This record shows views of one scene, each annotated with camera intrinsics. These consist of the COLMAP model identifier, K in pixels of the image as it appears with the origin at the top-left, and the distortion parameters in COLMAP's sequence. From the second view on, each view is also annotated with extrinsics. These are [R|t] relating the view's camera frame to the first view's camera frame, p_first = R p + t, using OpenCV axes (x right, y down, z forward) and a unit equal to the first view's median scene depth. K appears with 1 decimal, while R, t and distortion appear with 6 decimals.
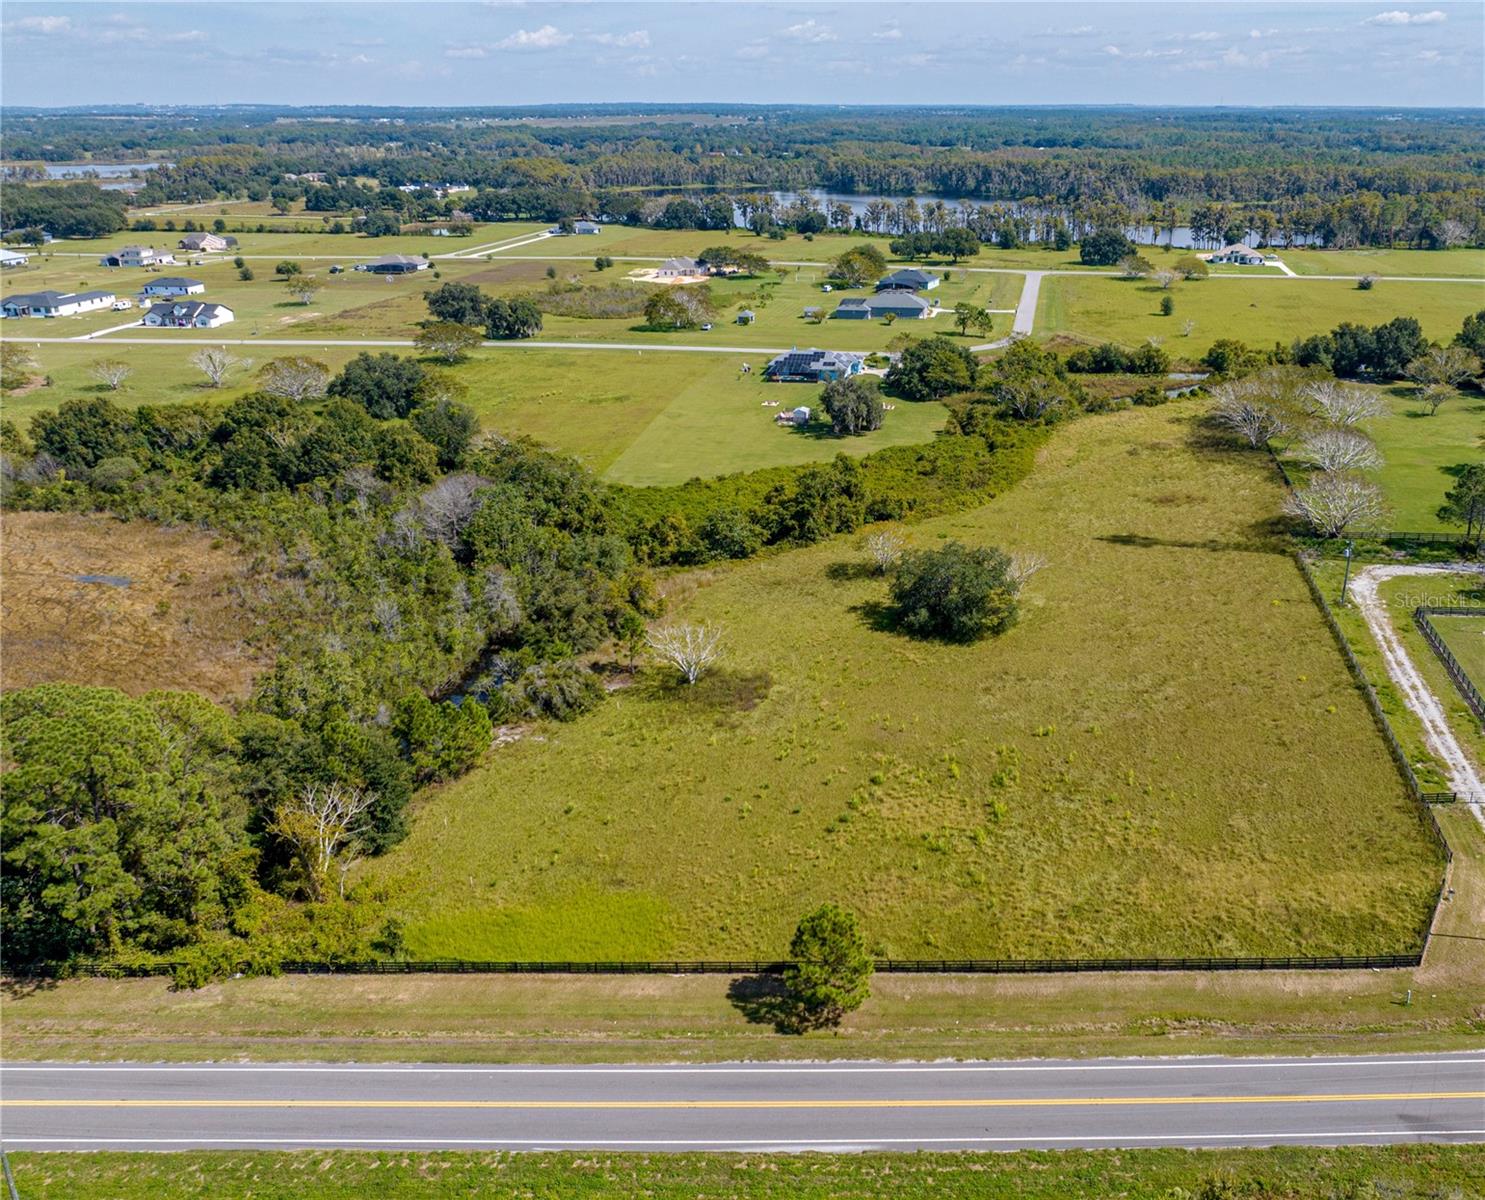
lens RADIAL K [[1574.5, 0, 742.5], [0, 1574.5, 600.0], [0, 0, 1]] dist [-0.030341, 0.026145]
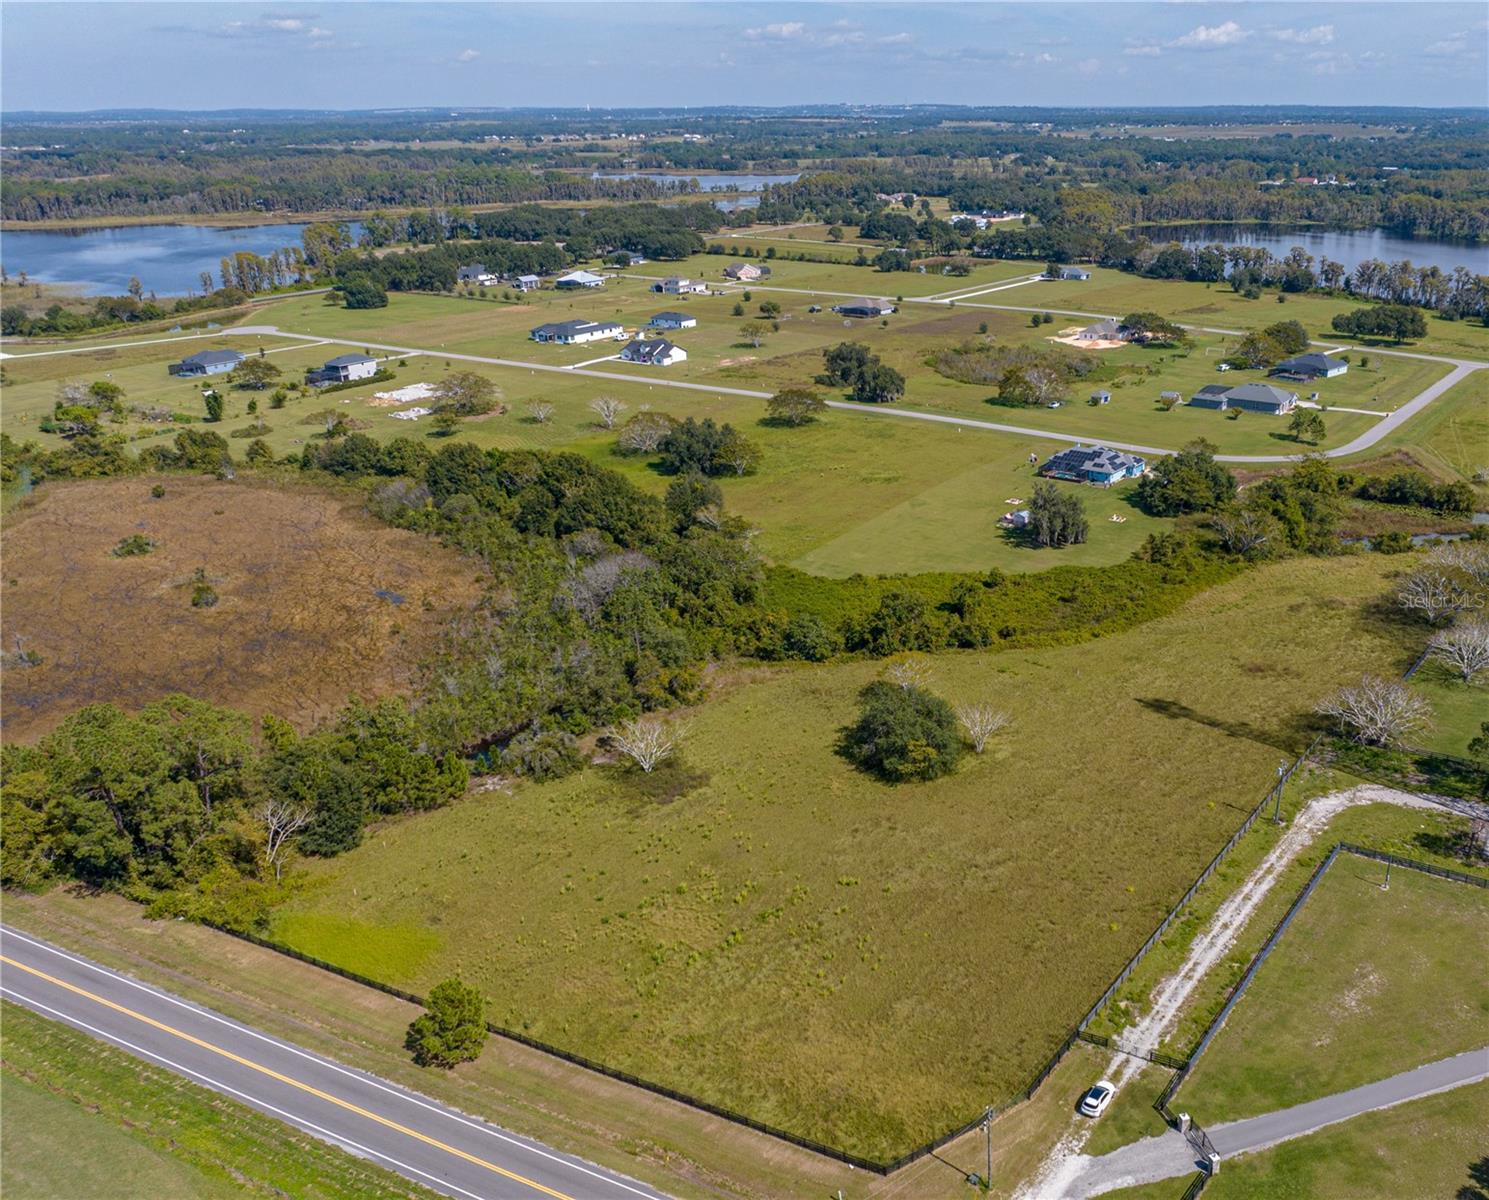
lens RADIAL K [[1578.7, 0, 744.5], [0, 1578.7, 600.0], [0, 0, 1]] dist [-0.030341, 0.026145]
pose [[0.856187, 0.153769, -0.493253, 0.331994], [-0.130967, 0.988097, 0.080702, -0.100834], [0.499791, -0.004496, 0.866134, -0.013769]]
